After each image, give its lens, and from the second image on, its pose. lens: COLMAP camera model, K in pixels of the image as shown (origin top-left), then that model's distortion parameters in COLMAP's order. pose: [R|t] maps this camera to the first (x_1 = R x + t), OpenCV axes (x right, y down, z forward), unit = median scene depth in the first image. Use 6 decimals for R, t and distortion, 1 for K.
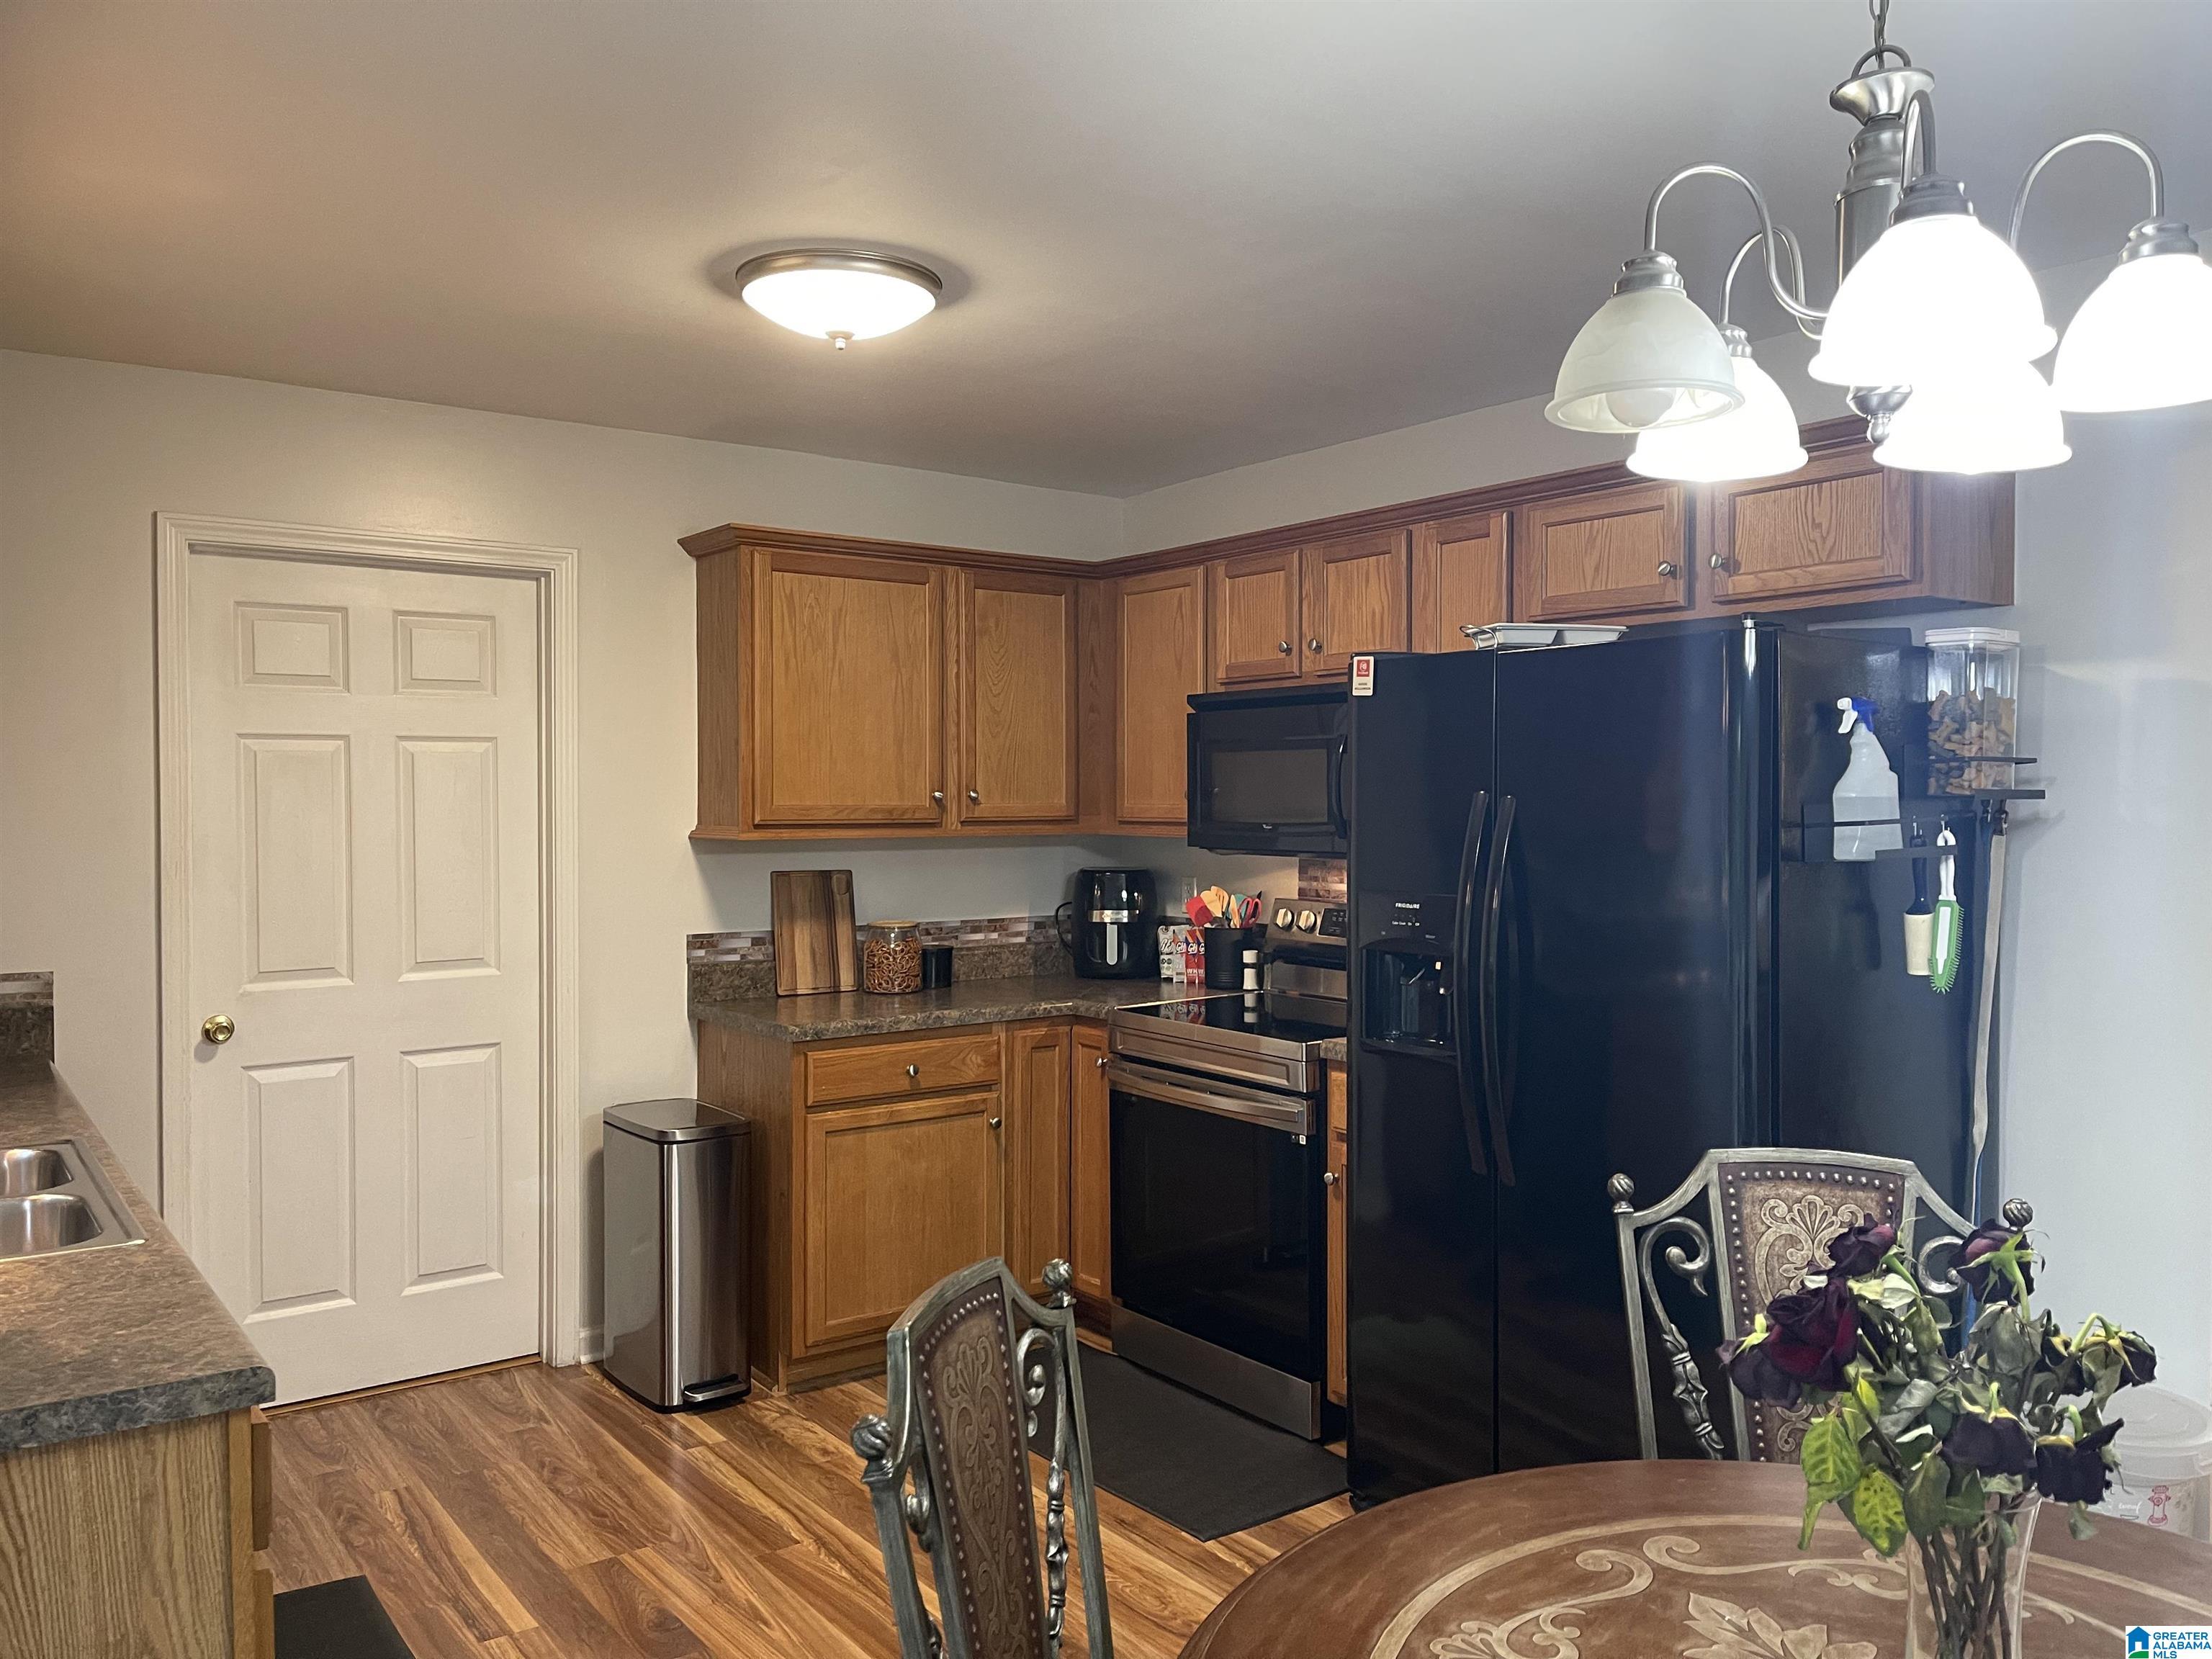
lens RADIAL K [[1667.7, 0, 1107.2], [0, 1667.7, 834.9], [0, 0, 1]] dist [-0.001115, 0.000682]
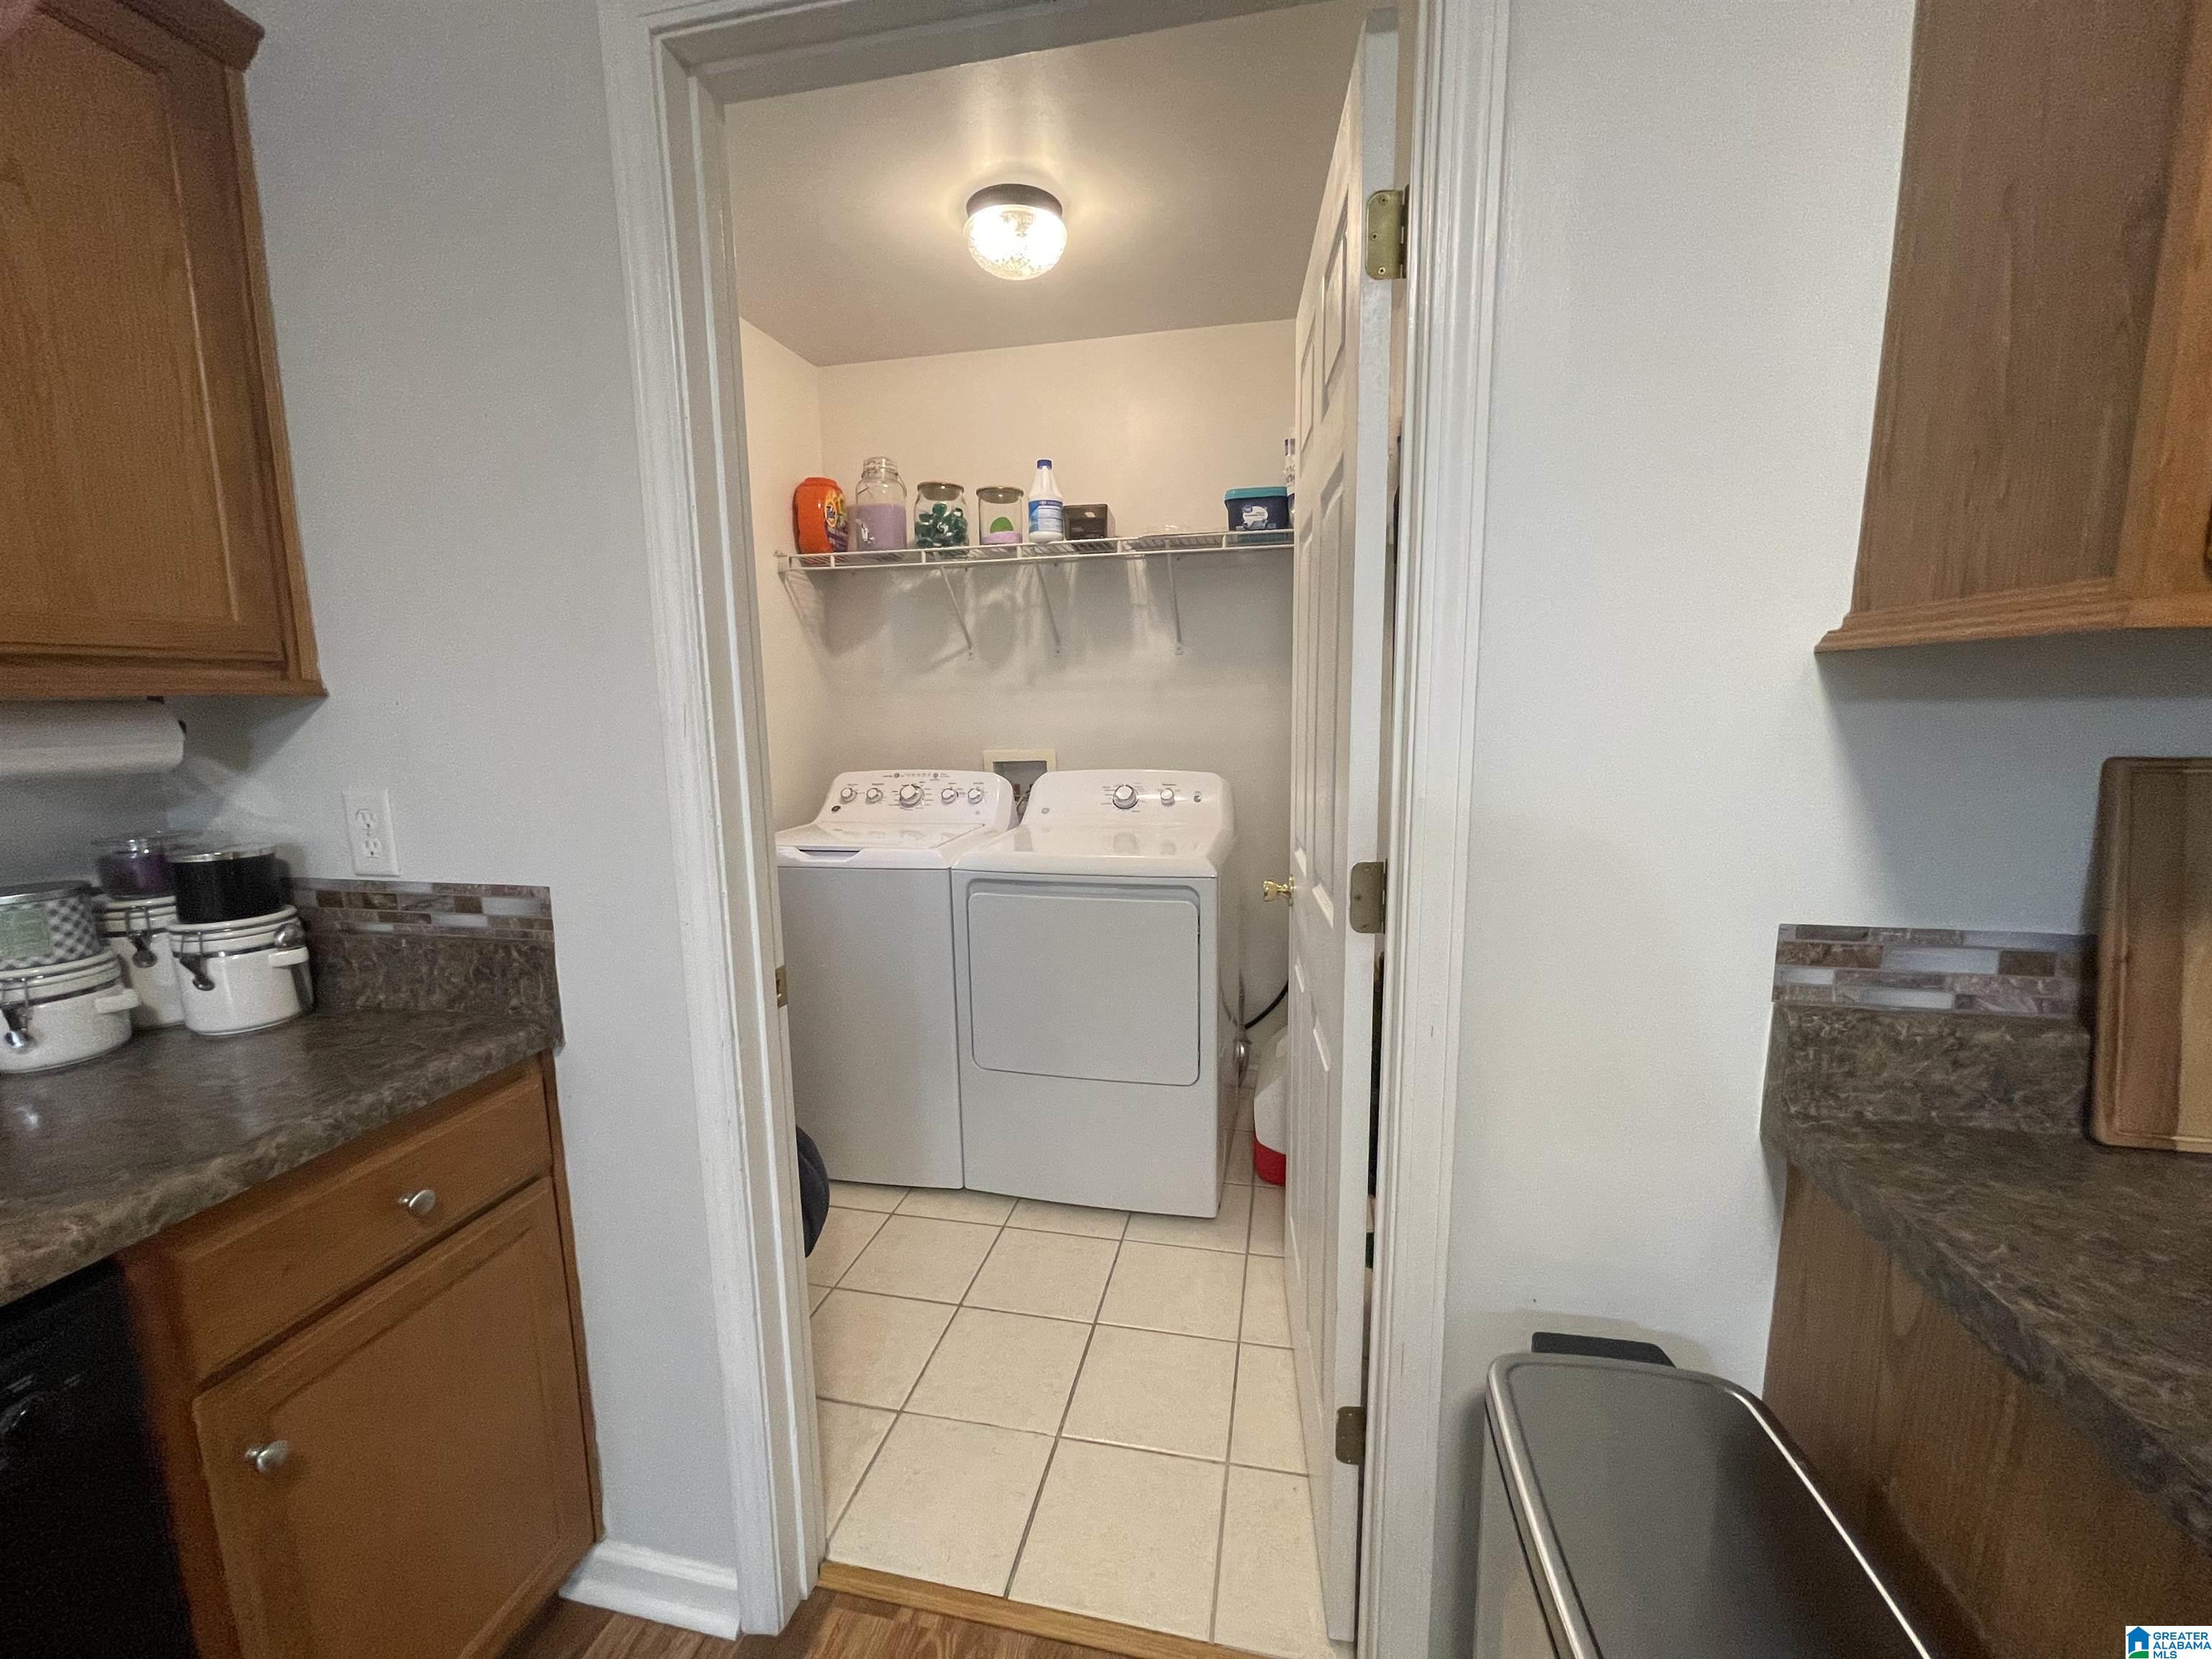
lens RADIAL K [[894.0, 0, 1106.6], [0, 894.0, 834.4], [0, 0, 1]] dist [-0.001372, -0.000218]
pose [[0.657224, 0.102865, -0.746643, -0.204443], [-0.003534, 0.991052, 0.133427, 0.014516], [0.753687, -0.085052, 0.651707, 0.760789]]
